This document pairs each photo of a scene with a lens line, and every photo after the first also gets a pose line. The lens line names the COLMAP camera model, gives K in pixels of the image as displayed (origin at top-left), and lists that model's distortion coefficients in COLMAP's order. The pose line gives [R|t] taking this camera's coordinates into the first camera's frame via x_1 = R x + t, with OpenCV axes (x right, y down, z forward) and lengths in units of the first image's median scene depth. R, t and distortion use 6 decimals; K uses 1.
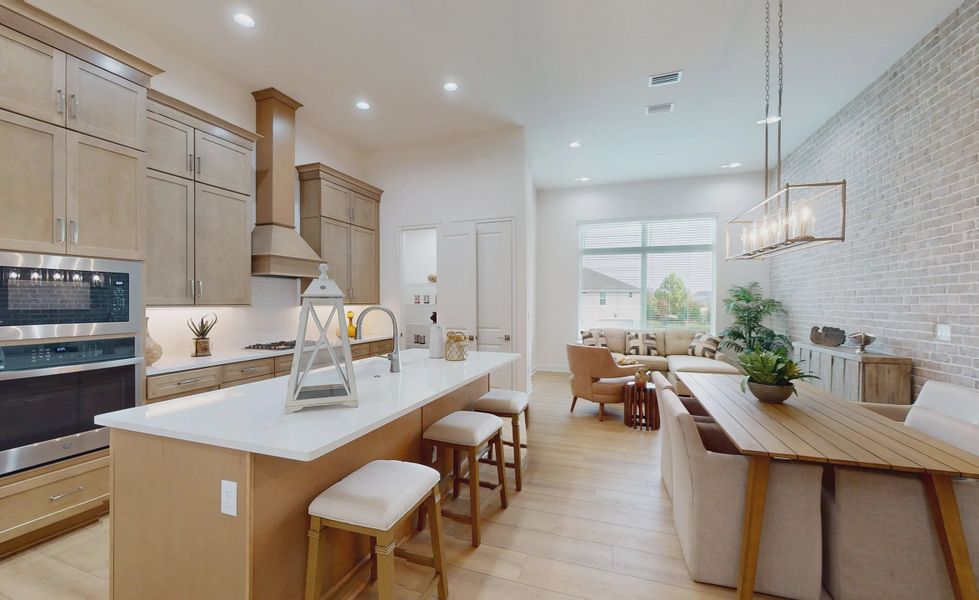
lens RADIAL K [[394.4, 0, 478.8], [0, 394.4, 300.9], [0, 0, 1]] dist [0.000273, -0.000083]
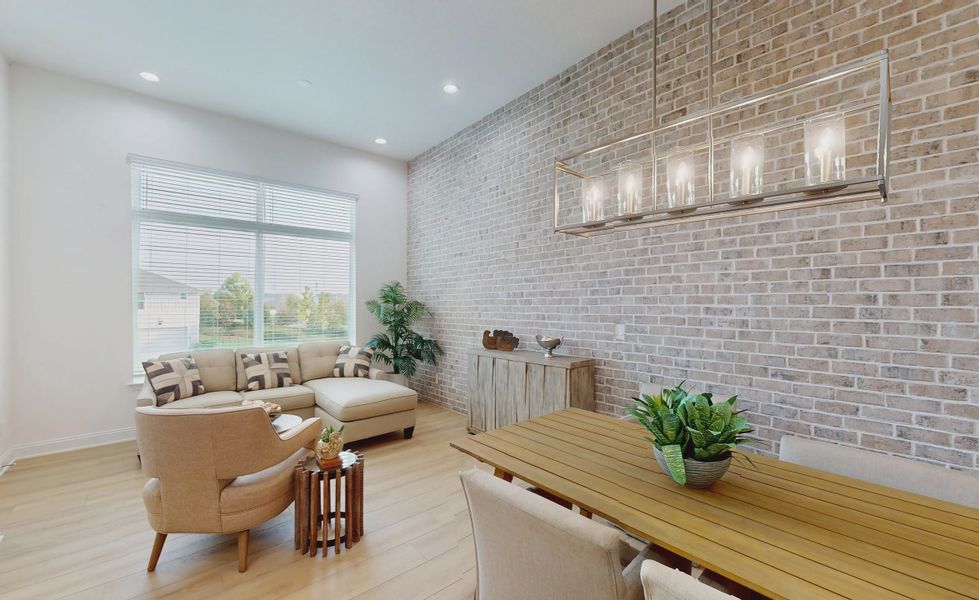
lens RADIAL K [[397.9, 0, 503.1], [0, 397.9, 303.5], [0, 0, 1]] dist [-0.000181, -0.000191]
pose [[0.497534, -0.003140, 0.867439, 0.047660], [0.003738, 0.999992, 0.001475, 0.000438], [-0.867436, 0.002509, 0.497542, 0.384048]]
